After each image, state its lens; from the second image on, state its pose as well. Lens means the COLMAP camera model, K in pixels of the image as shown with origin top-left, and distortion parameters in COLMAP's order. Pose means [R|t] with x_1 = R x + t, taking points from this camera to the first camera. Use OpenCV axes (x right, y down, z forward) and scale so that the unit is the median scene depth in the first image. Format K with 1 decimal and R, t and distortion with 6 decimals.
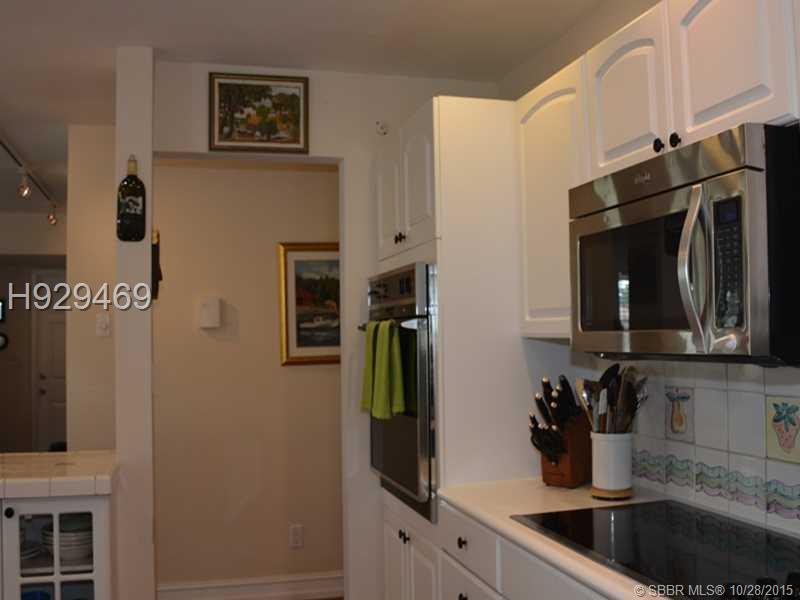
lens RADIAL K [[816.5, 0, 400.0], [0, 816.5, 300.0], [0, 0, 1]] dist [-0.155800, 0.130772]
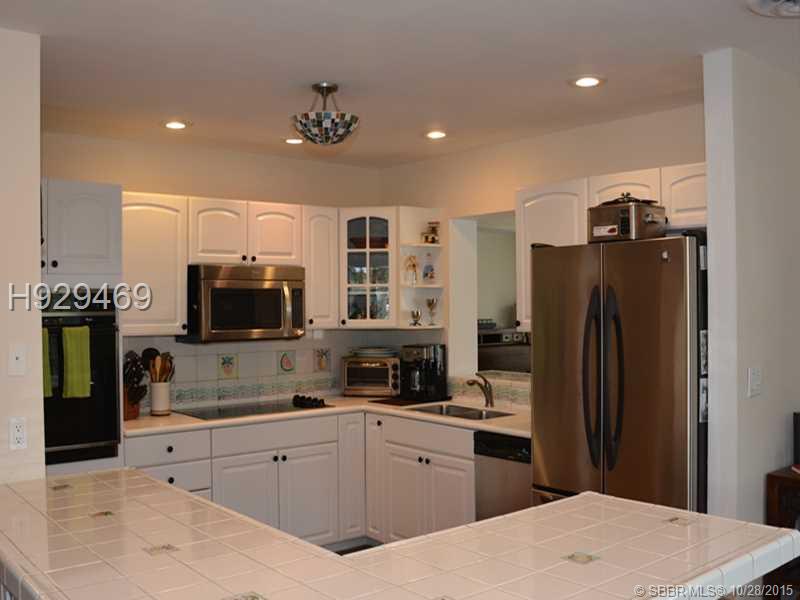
lens RADIAL K [[816.5, 0, 400.0], [0, 816.5, 300.0], [0, 0, 1]] dist [-0.155800, 0.130772]
pose [[-0.405332, 0.018209, 0.913988, -2.188562], [-0.023250, 0.999273, -0.030219, 0.008424], [-0.913874, -0.033499, -0.404614, 1.540845]]
